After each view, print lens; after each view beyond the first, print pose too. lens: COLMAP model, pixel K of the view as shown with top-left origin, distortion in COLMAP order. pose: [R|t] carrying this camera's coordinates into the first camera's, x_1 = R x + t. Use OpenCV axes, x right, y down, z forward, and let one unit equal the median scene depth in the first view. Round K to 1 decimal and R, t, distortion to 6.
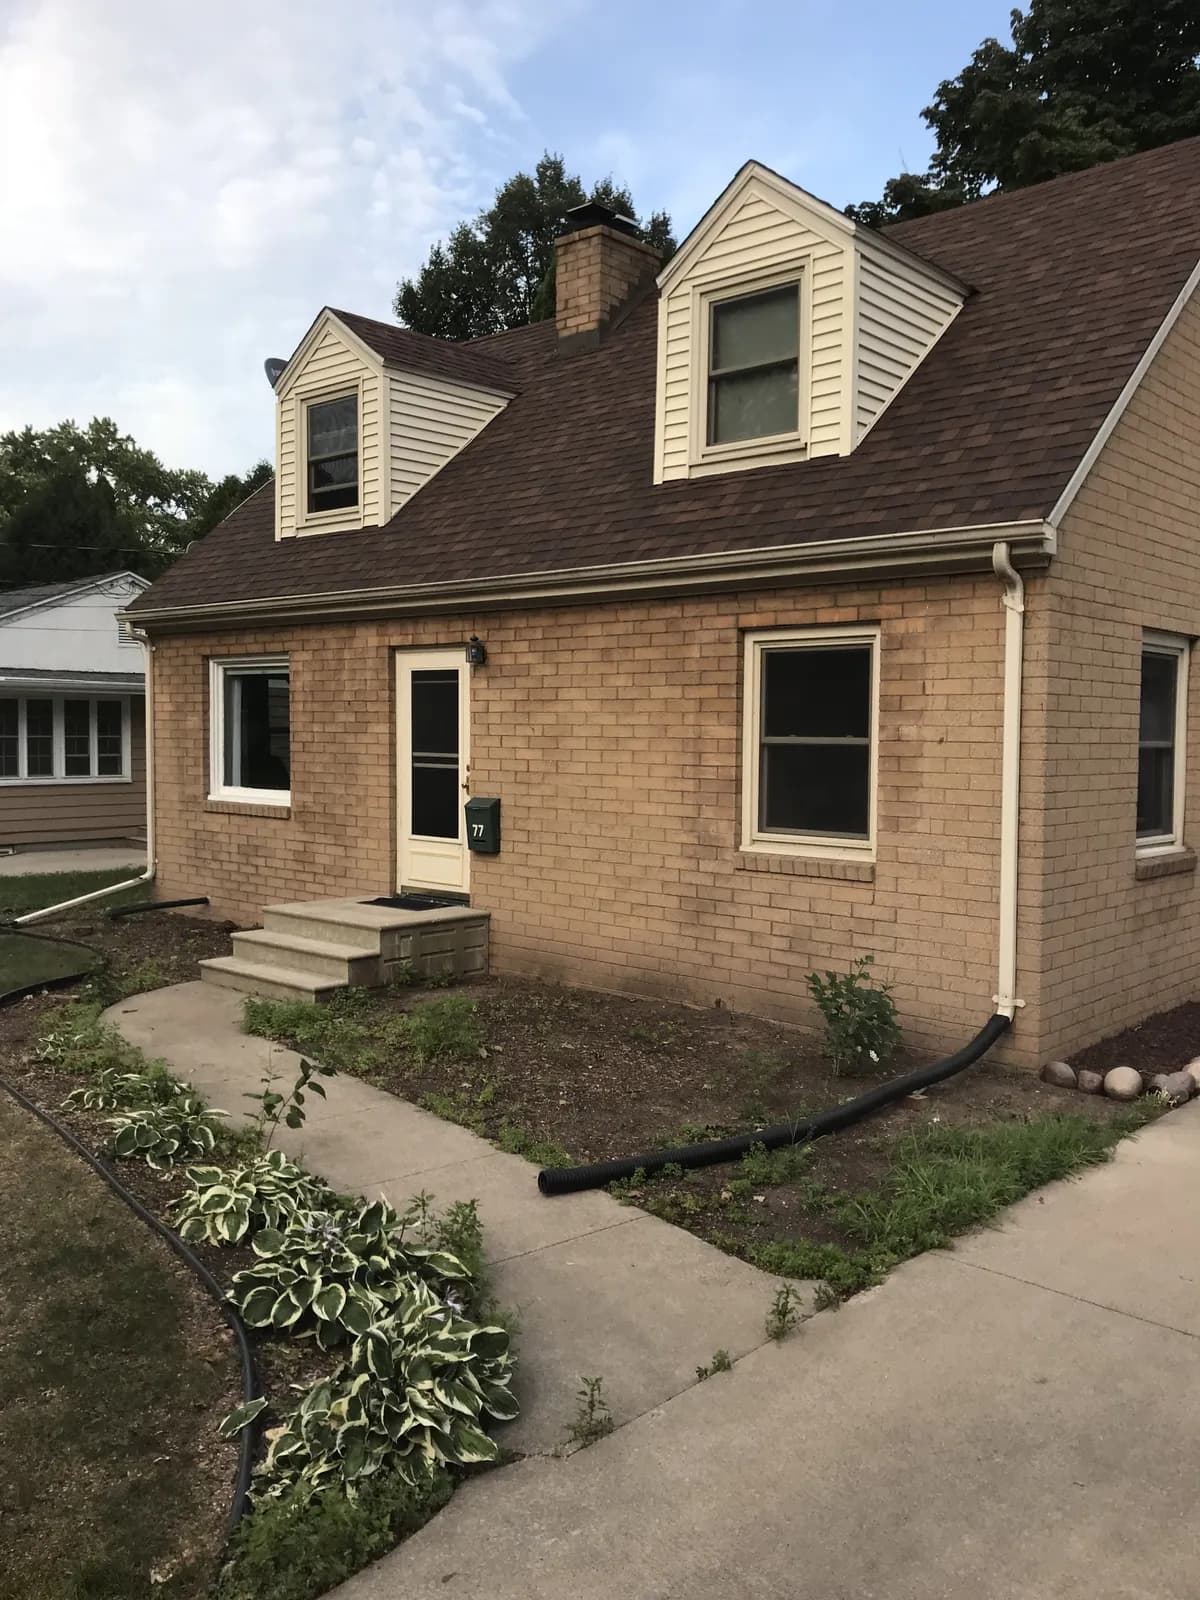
lens RADIAL K [[1317.3, 0, 600.0], [0, 1317.3, 800.0], [0, 0, 1]] dist [0.079745, 0.001797]
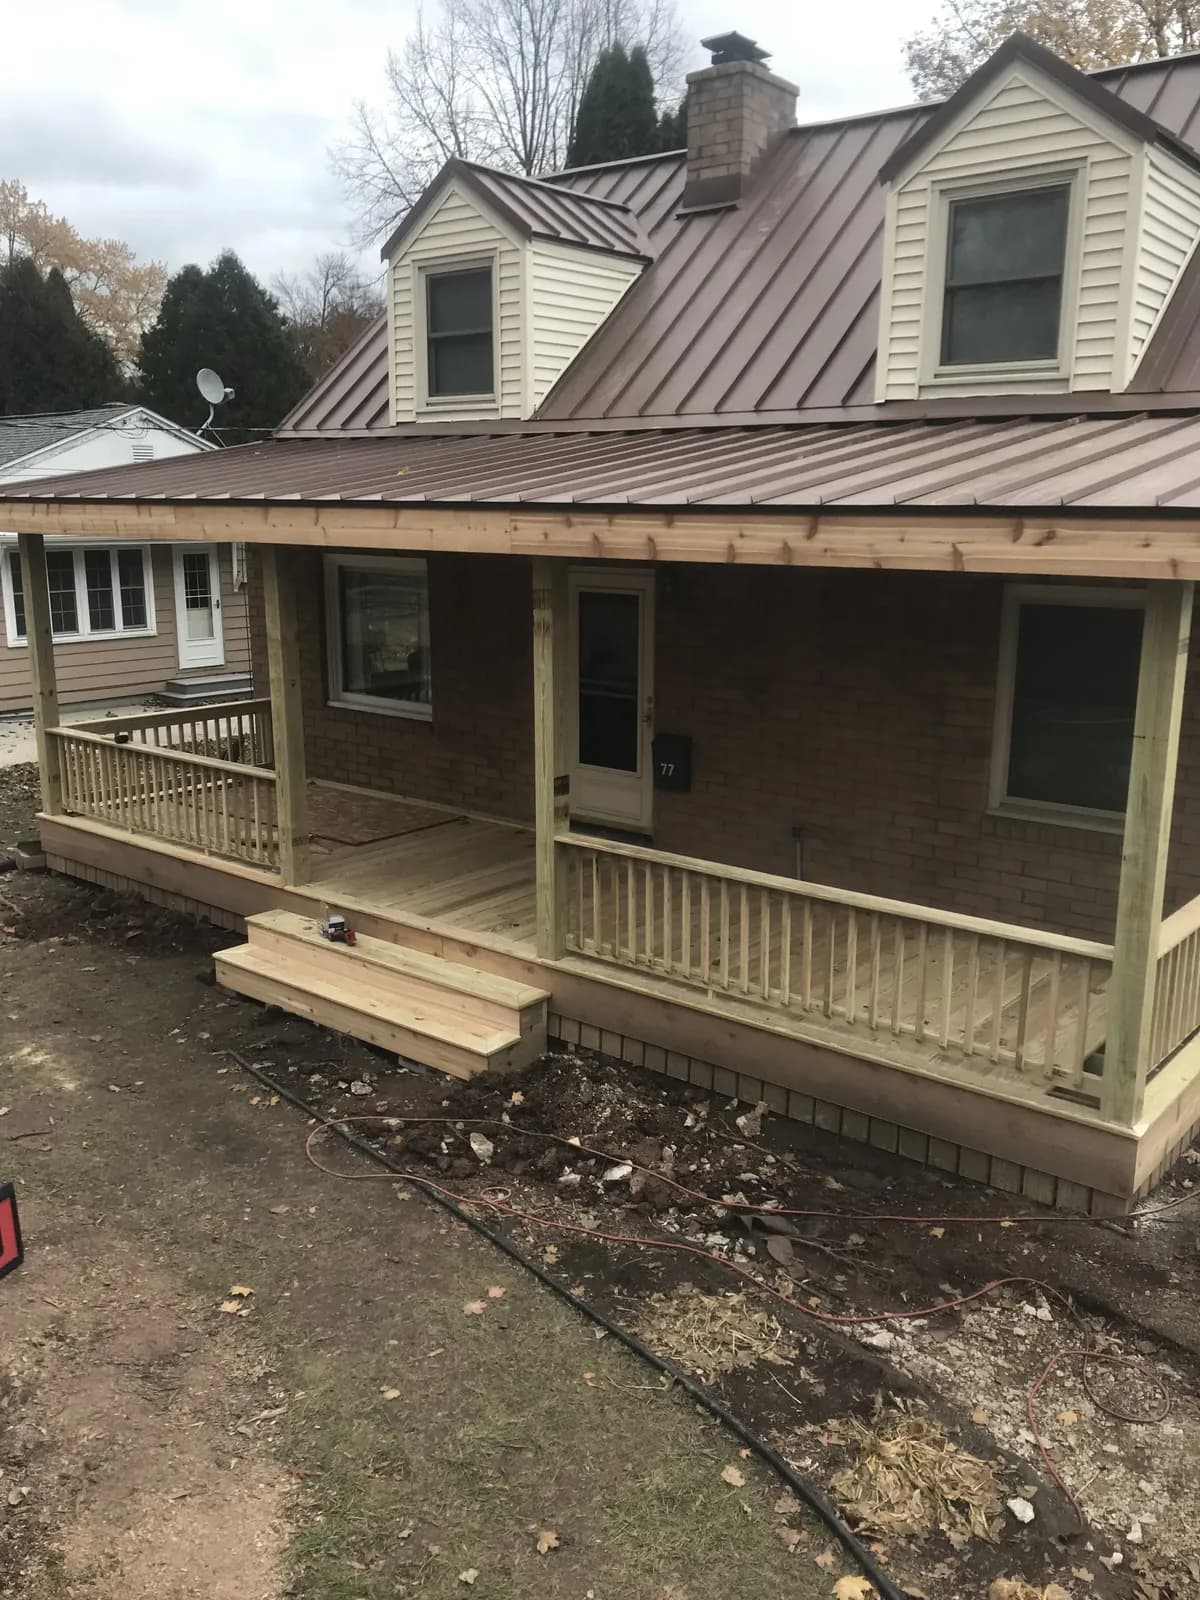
lens RADIAL K [[1309.2, 0, 600.0], [0, 1309.2, 800.0], [0, 0, 1]] dist [-0.004184, 0.069692]
pose [[0.997671, -0.019531, 0.065358, -0.197676], [0.007851, 0.984643, 0.174406, -0.117290], [-0.067760, -0.173487, 0.982502, 0.063776]]
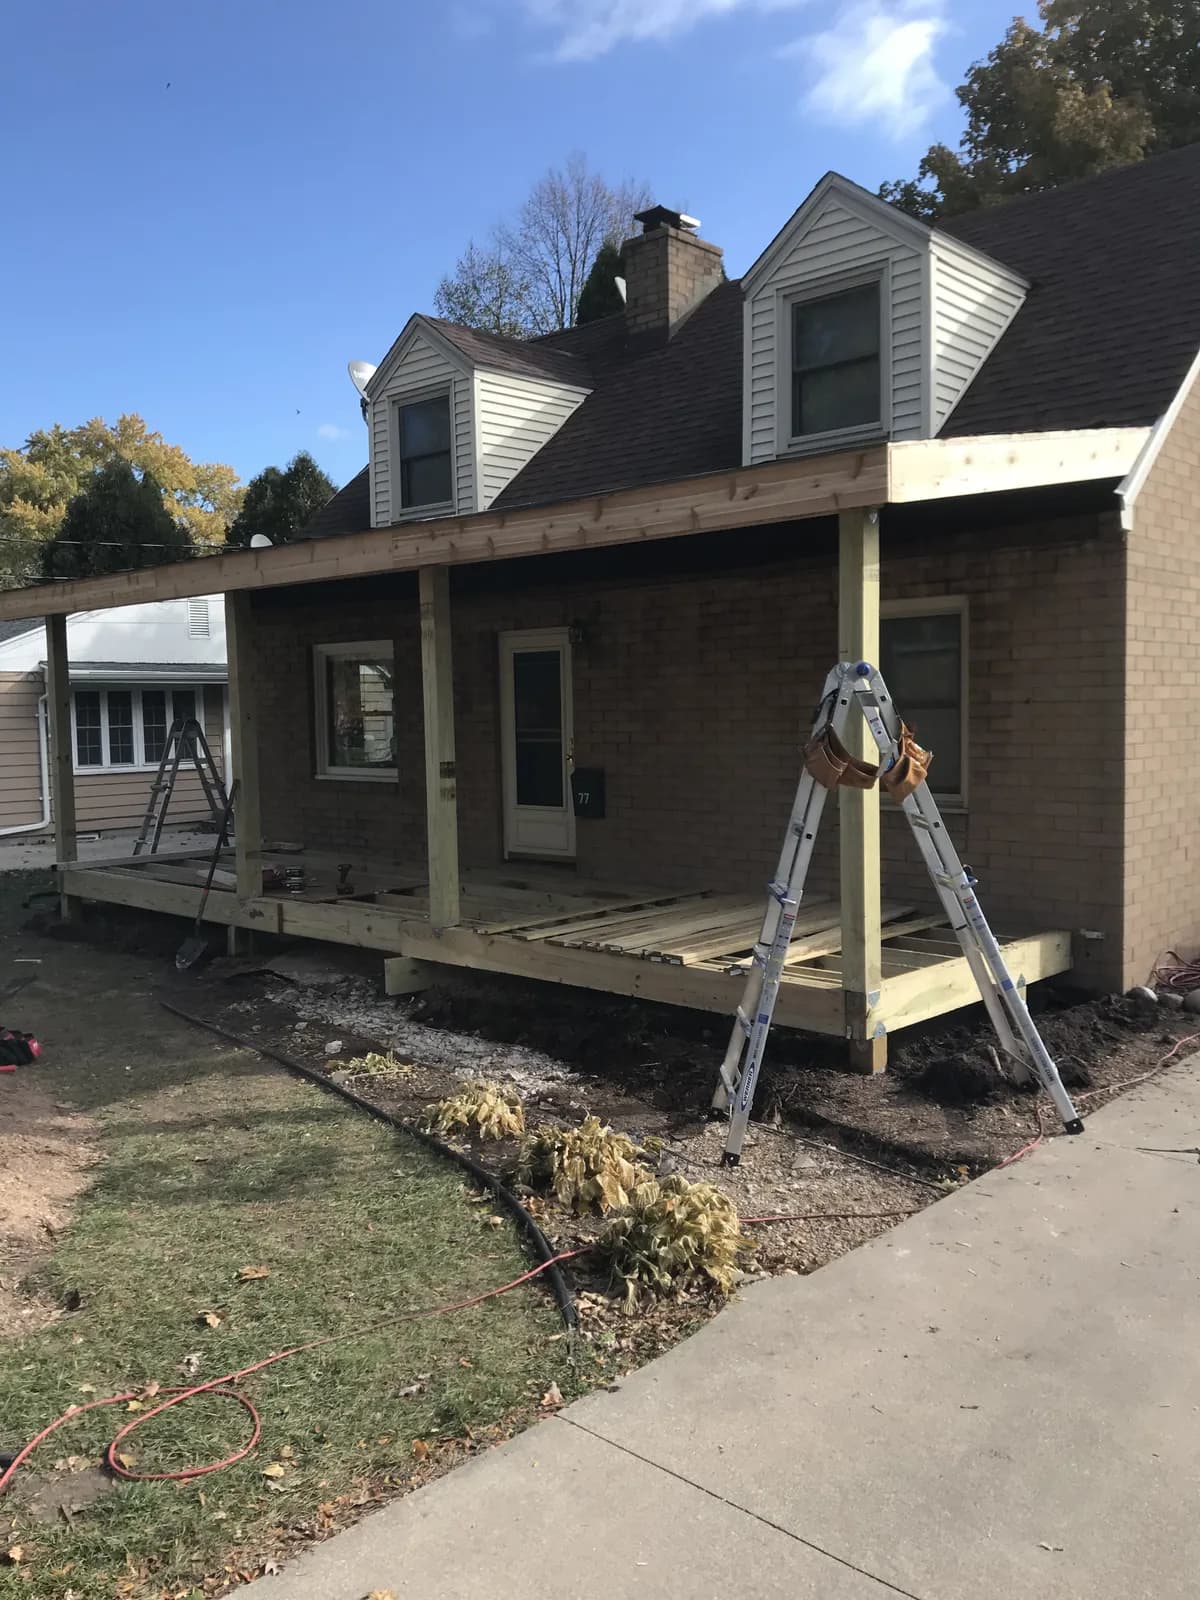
lens RADIAL K [[1317.3, 0, 600.0], [0, 1317.3, 800.0], [0, 0, 1]] dist [0.079745, 0.001797]
pose [[0.999595, -0.026987, -0.009019, -0.067596], [0.027125, 0.999511, 0.015545, 0.007855], [0.008595, -0.015783, 0.999838, -0.083023]]
